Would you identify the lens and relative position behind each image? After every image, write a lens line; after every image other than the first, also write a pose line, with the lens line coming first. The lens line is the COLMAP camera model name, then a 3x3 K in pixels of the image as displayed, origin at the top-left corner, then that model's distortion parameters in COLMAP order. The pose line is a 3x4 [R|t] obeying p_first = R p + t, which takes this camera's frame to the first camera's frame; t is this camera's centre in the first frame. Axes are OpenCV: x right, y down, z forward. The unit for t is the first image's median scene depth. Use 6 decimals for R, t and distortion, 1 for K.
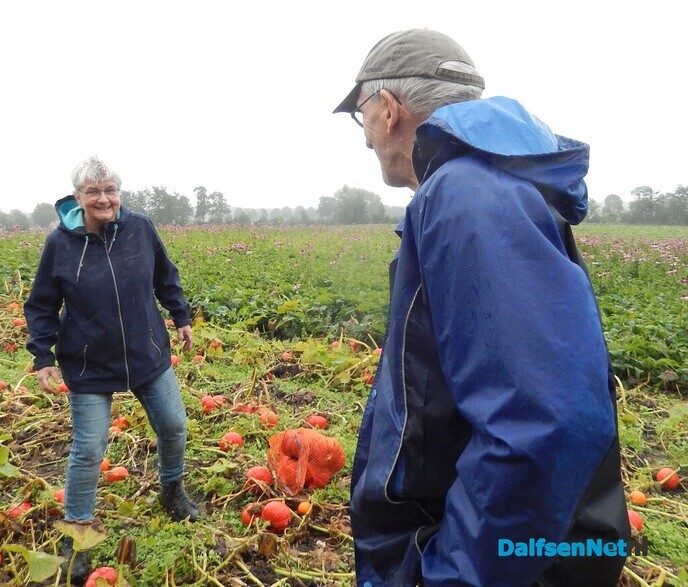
lens RADIAL K [[669.1, 0, 347.0], [0, 669.1, 289.6], [0, 0, 1]] dist [0.008580, 0.000000]
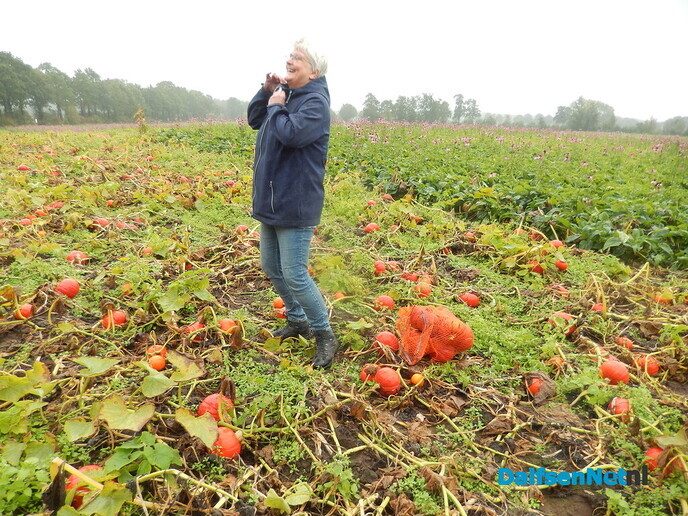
lens RADIAL K [[505.8, 0, 345.8], [0, 505.8, 259.1], [0, 0, 1]] dist [-0.019075, -0.011950]
pose [[0.910228, 0.151581, -0.385369, 0.059835], [-0.087091, 0.979856, 0.179713, 0.002110], [0.404847, -0.130017, 0.905094, 0.131818]]
